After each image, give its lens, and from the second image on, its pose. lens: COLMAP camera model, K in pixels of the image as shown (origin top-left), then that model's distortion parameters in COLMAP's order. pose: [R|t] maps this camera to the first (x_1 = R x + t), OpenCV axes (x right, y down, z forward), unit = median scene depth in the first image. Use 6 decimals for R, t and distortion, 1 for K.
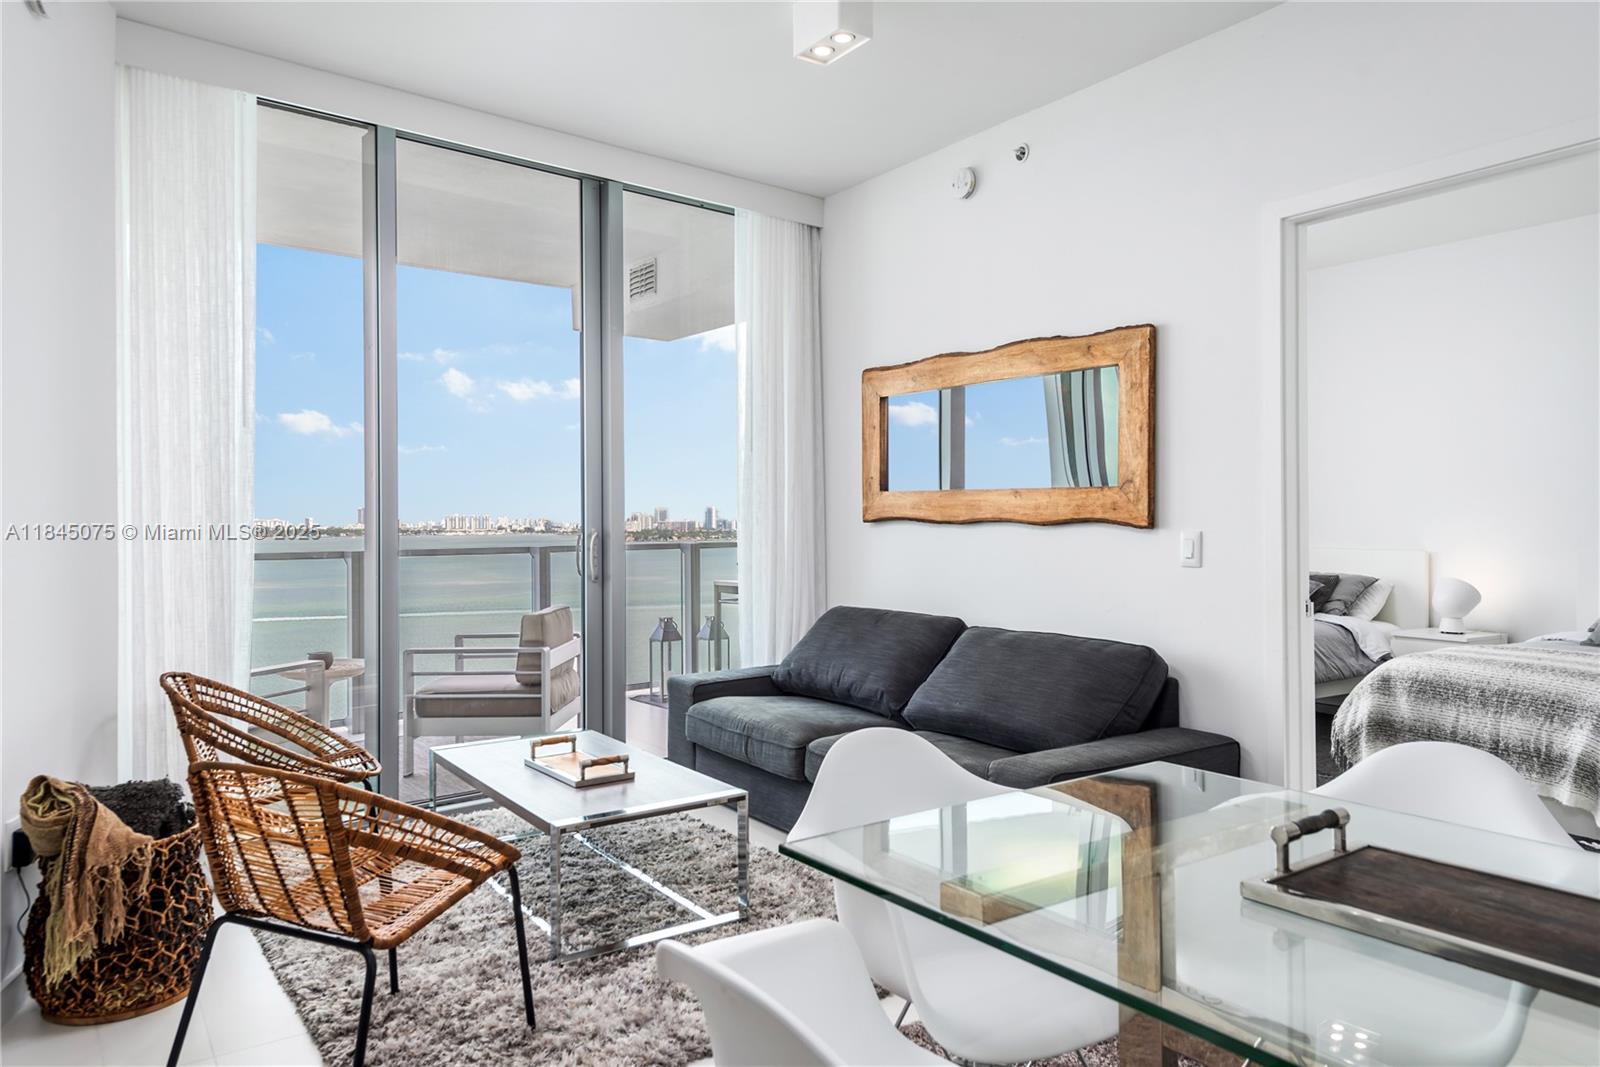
lens RADIAL K [[1064.1, 0, 810.4], [0, 1064.1, 518.2], [0, 0, 1]] dist [0.021763, -0.012891]
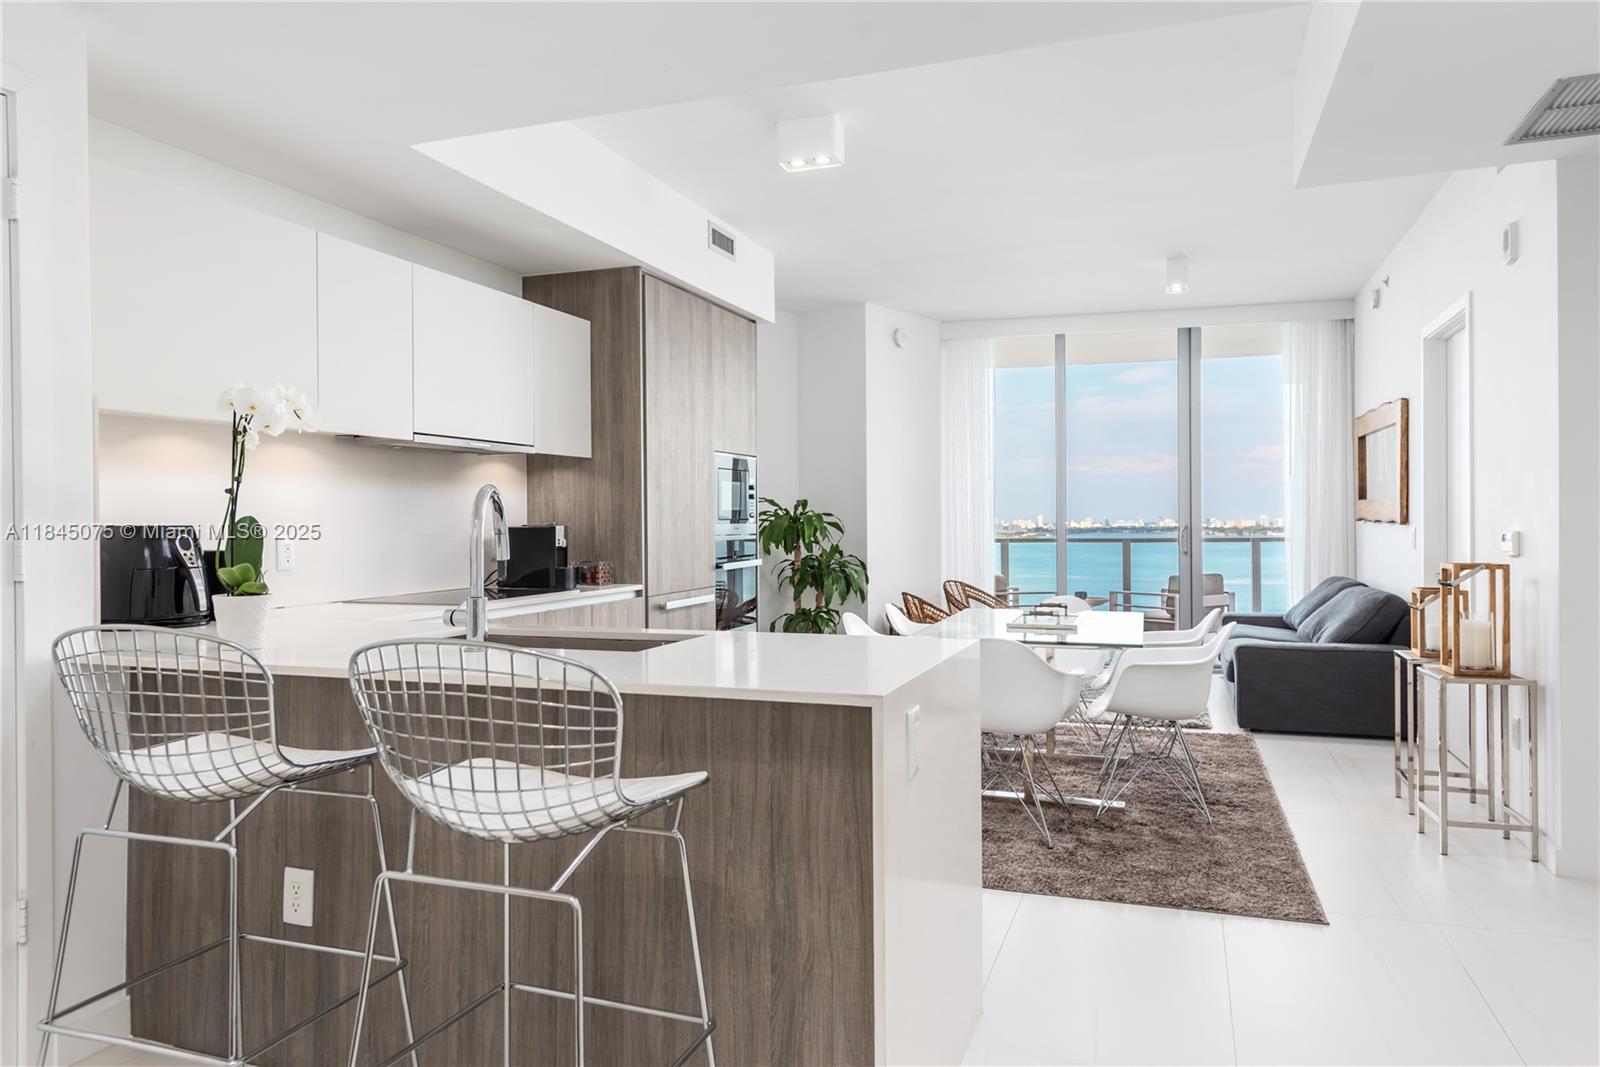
lens RADIAL K [[1064.1, 0, 795.6], [0, 1064.1, 536.2], [0, 0, 1]] dist [0.021763, -0.012891]
pose [[0.569739, 0.011114, -0.821750, 0.989930], [0.003144, 0.999872, 0.015703, -0.001823], [0.821820, -0.011530, 0.569631, -0.587221]]
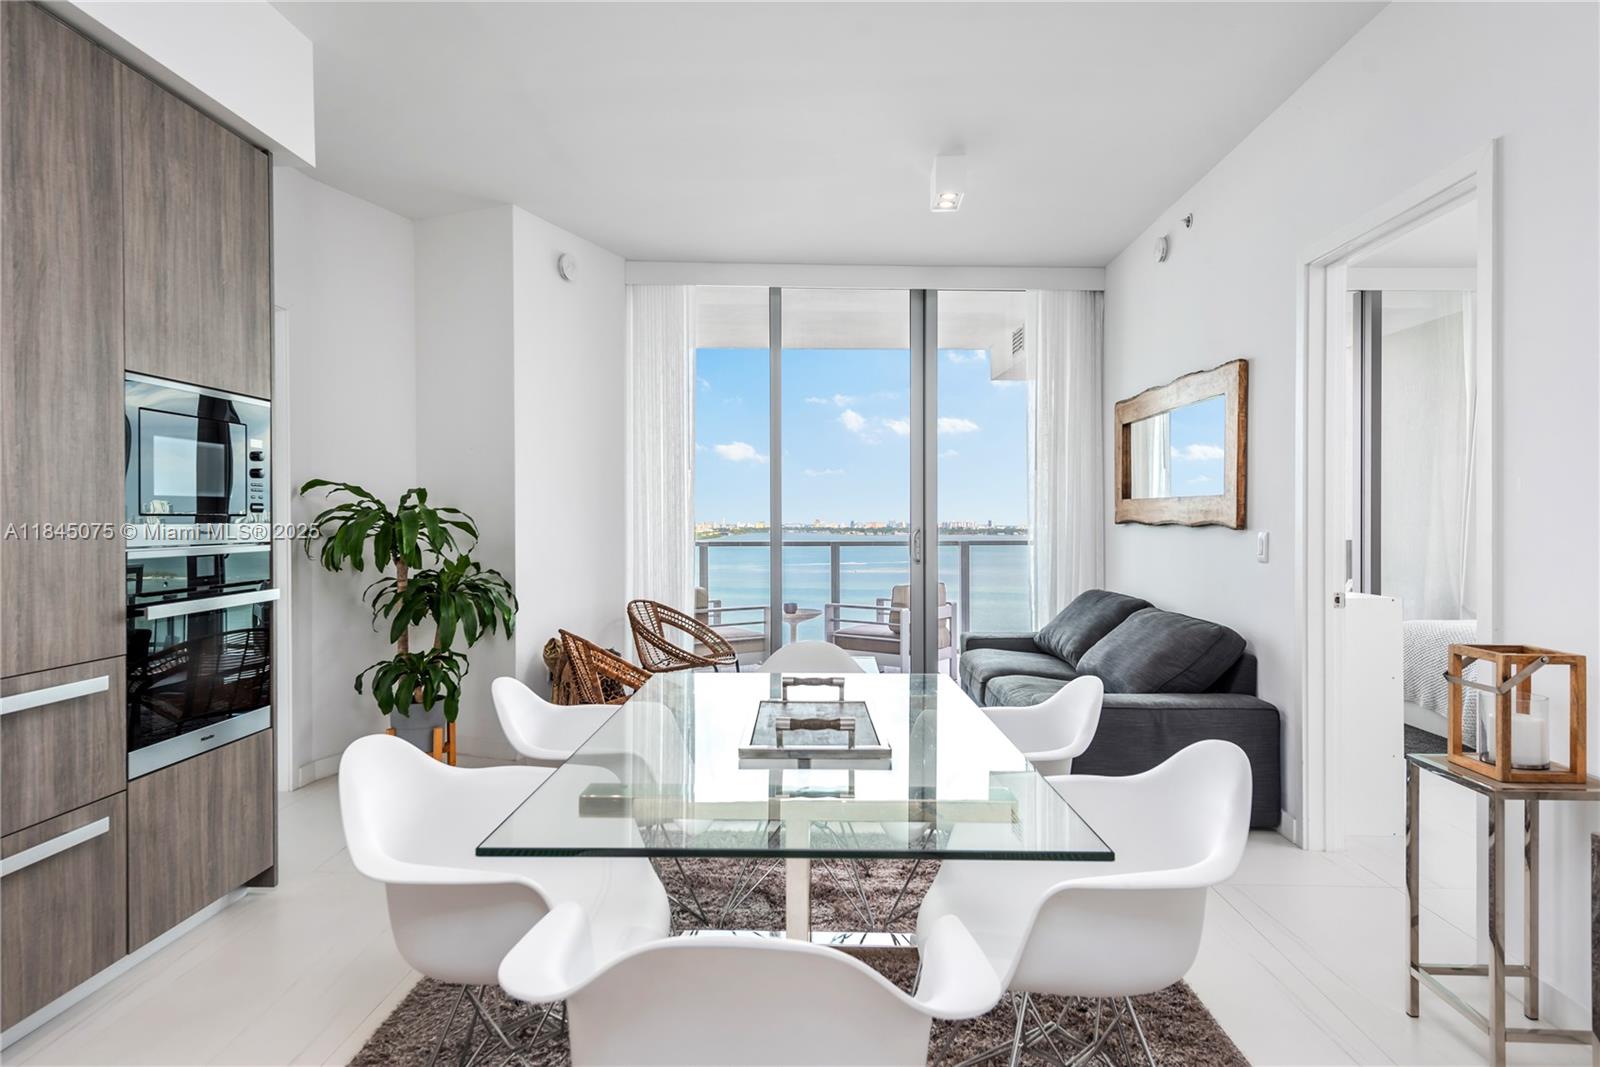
lens RADIAL K [[908.0, 0, 802.8], [0, 908.0, 531.4], [0, 0, 1]] dist [0.016362, -0.000121]
pose [[0.796968, 0.009283, -0.603950, 0.482027], [-0.002300, 0.999921, 0.012334, 0.000221], [0.604017, -0.008441, 0.796927, -0.099205]]
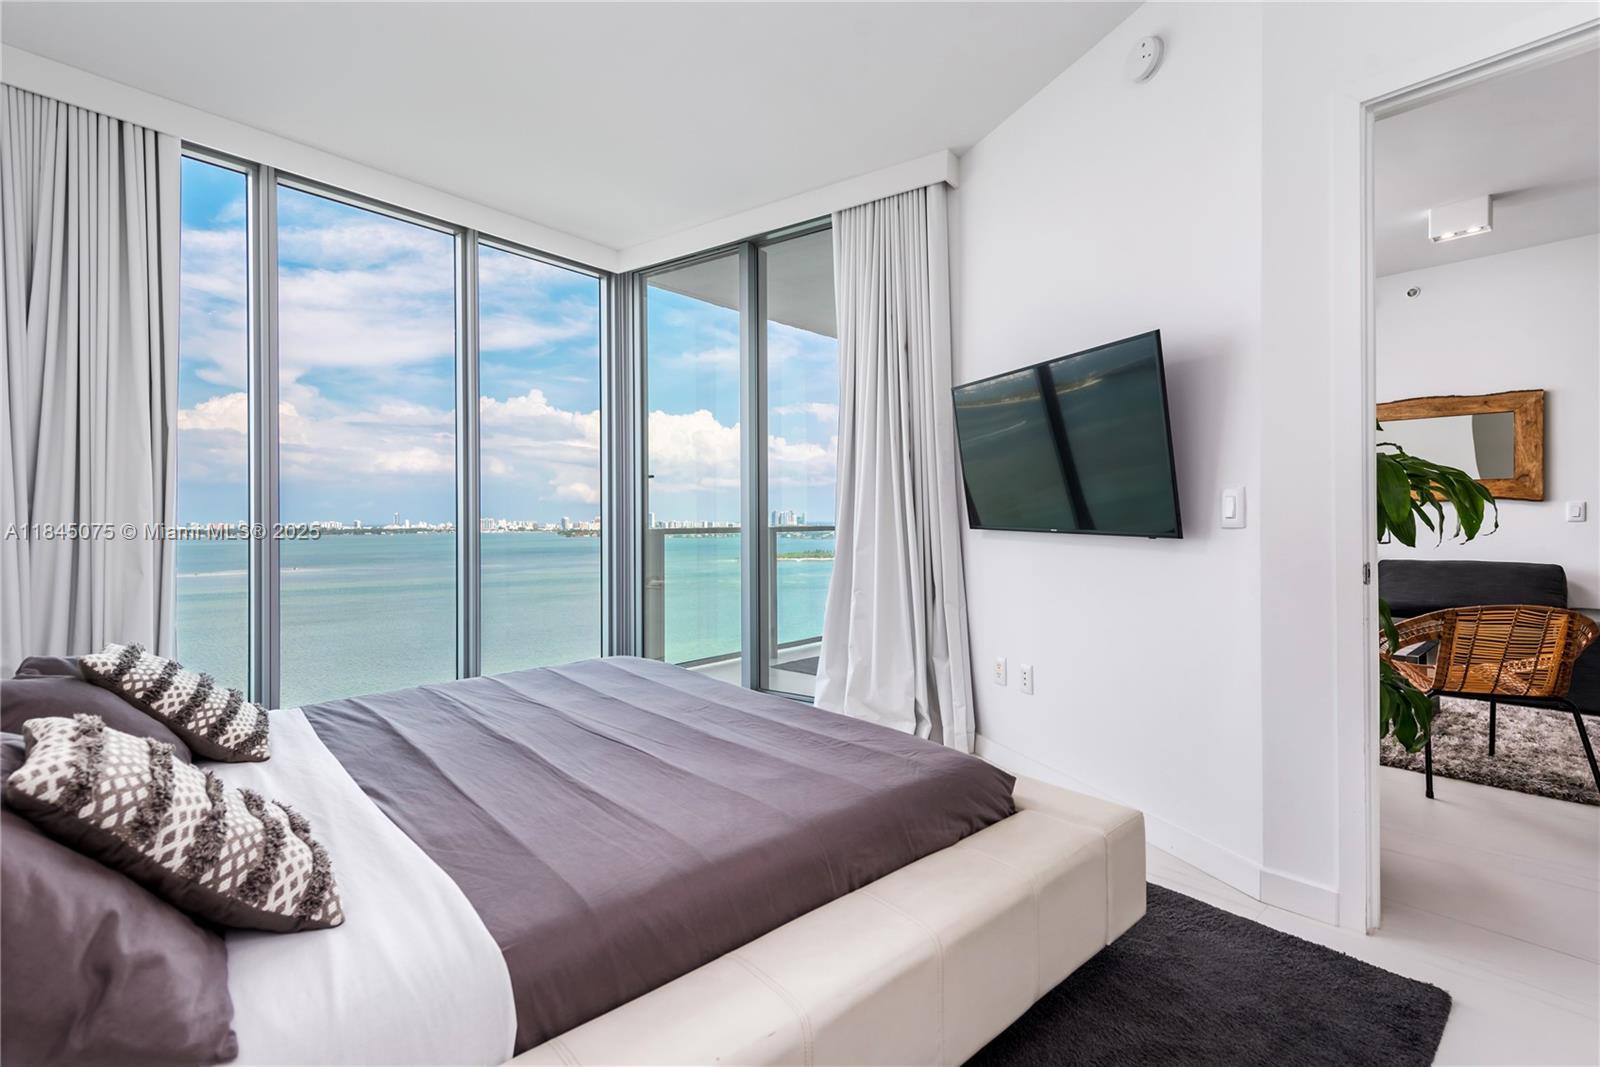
lens RADIAL K [[720.1, 0, 795.0], [0, 720.1, 519.3], [0, 0, 1]] dist [0.003015, -0.000465]
pose [[0.994404, -0.002240, 0.105622, -0.956244], [0.002419, 0.999996, -0.001562, 0.034785], [-0.105618, 0.001809, 0.994405, -0.084239]]
